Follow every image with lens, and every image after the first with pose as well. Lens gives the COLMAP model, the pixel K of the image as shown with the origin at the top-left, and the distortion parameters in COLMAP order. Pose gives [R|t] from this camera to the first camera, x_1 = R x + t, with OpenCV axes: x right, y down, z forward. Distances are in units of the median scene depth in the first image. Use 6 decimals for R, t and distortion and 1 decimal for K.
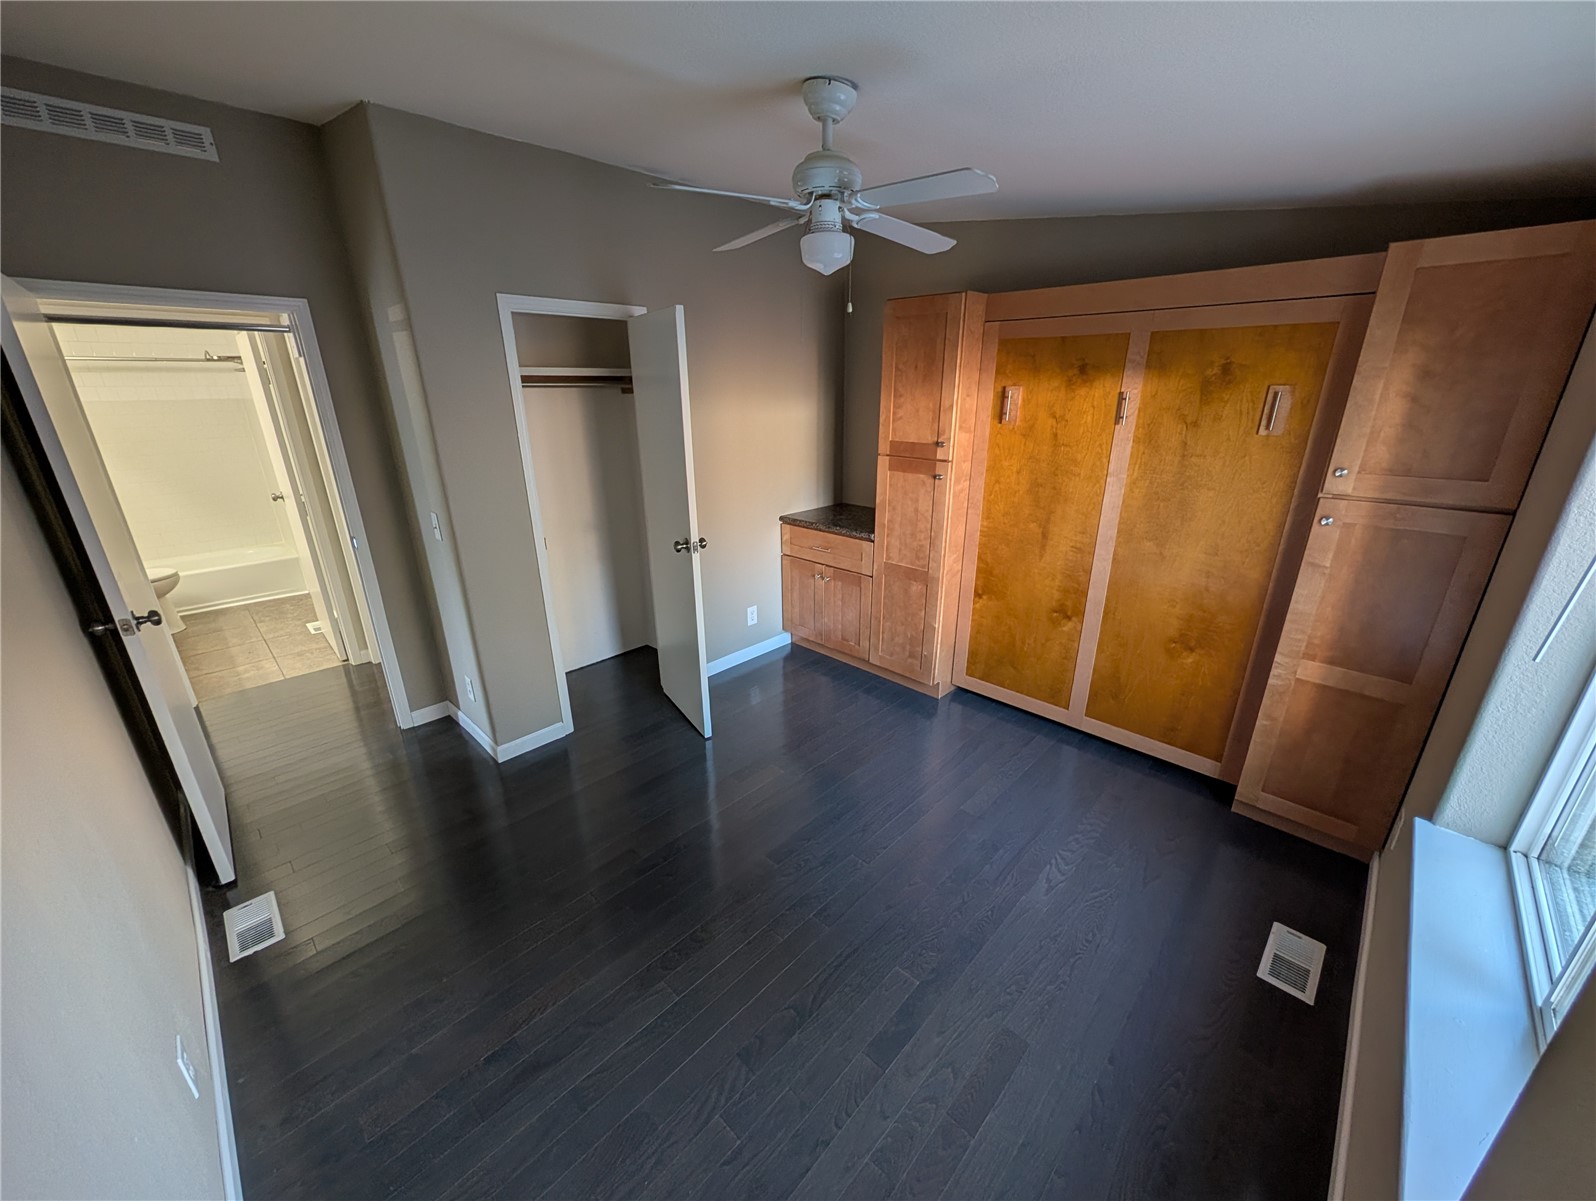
lens RADIAL K [[612.7, 0, 798.0], [0, 612.7, 600.5], [0, 0, 1]] dist [0.001533, 0.000015]
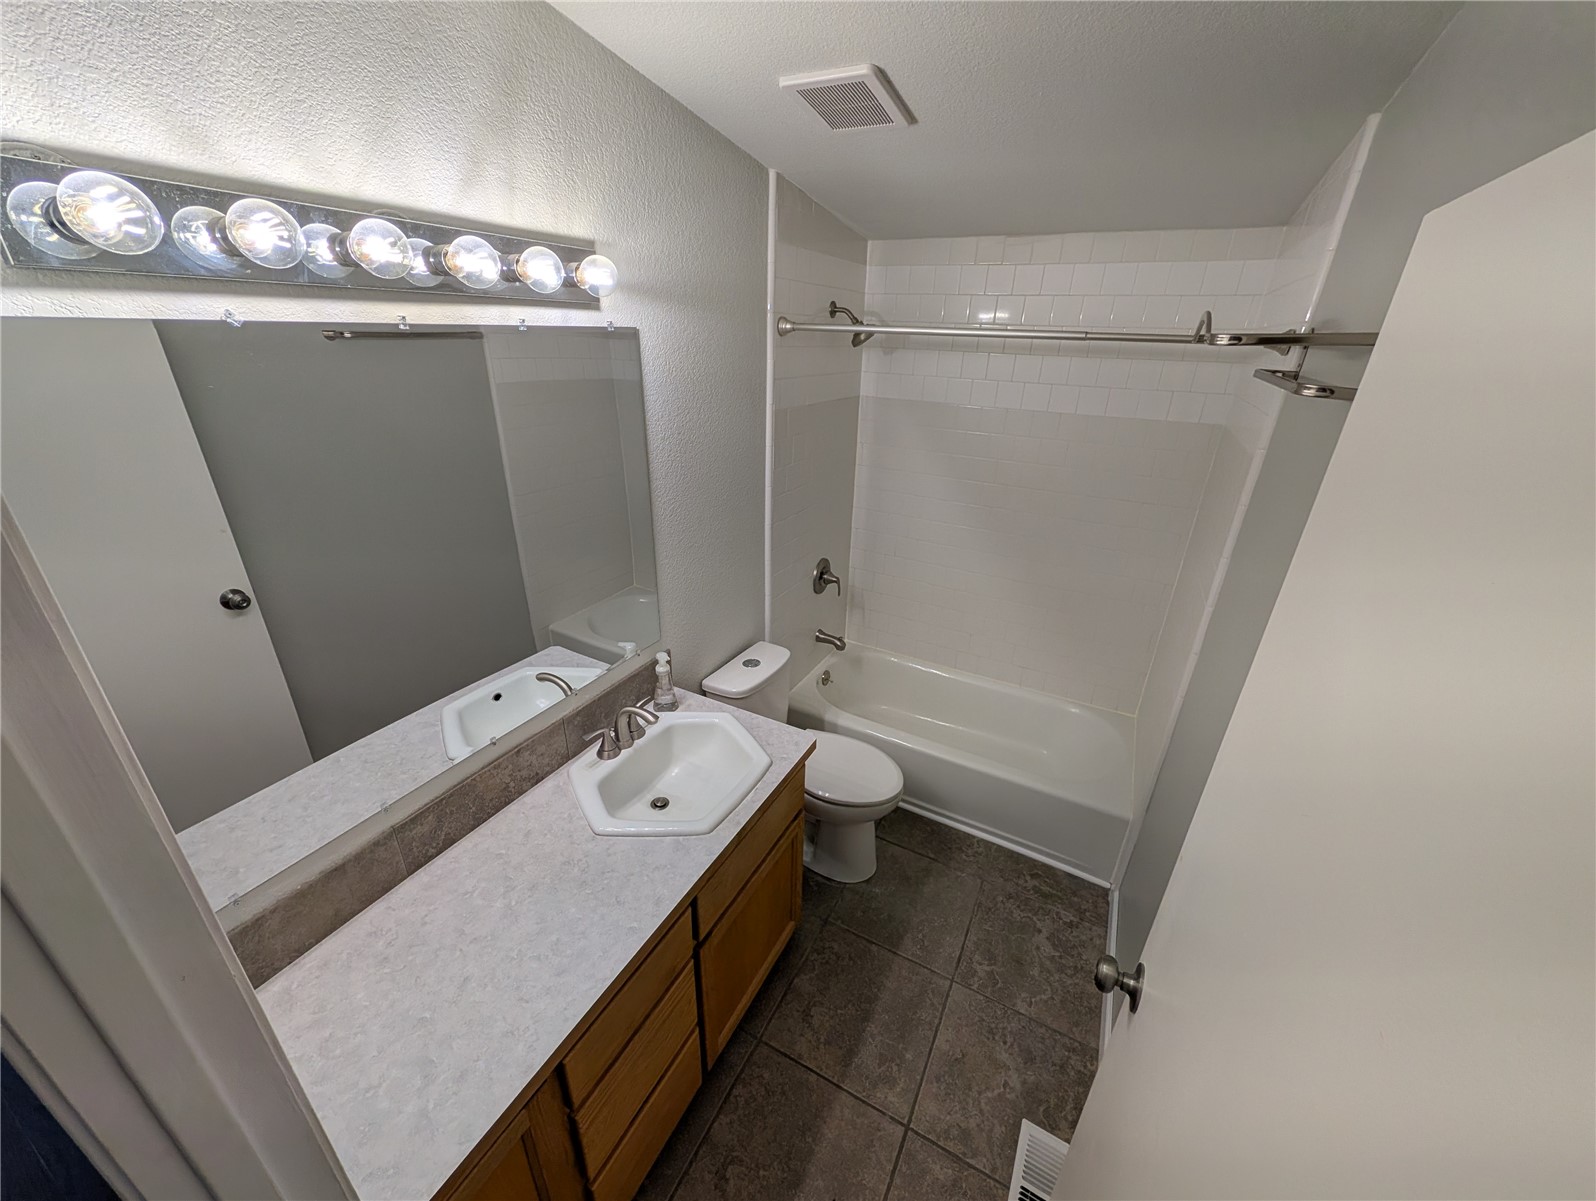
lens RADIAL K [[612.7, 0, 798.0], [0, 612.7, 600.5], [0, 0, 1]] dist [0.001533, 0.000015]
pose [[0.279884, 0.403887, -0.870942, -0.685845], [-0.354713, 0.886510, 0.297116, -0.293050], [0.892101, 0.225777, 0.391384, 0.717281]]
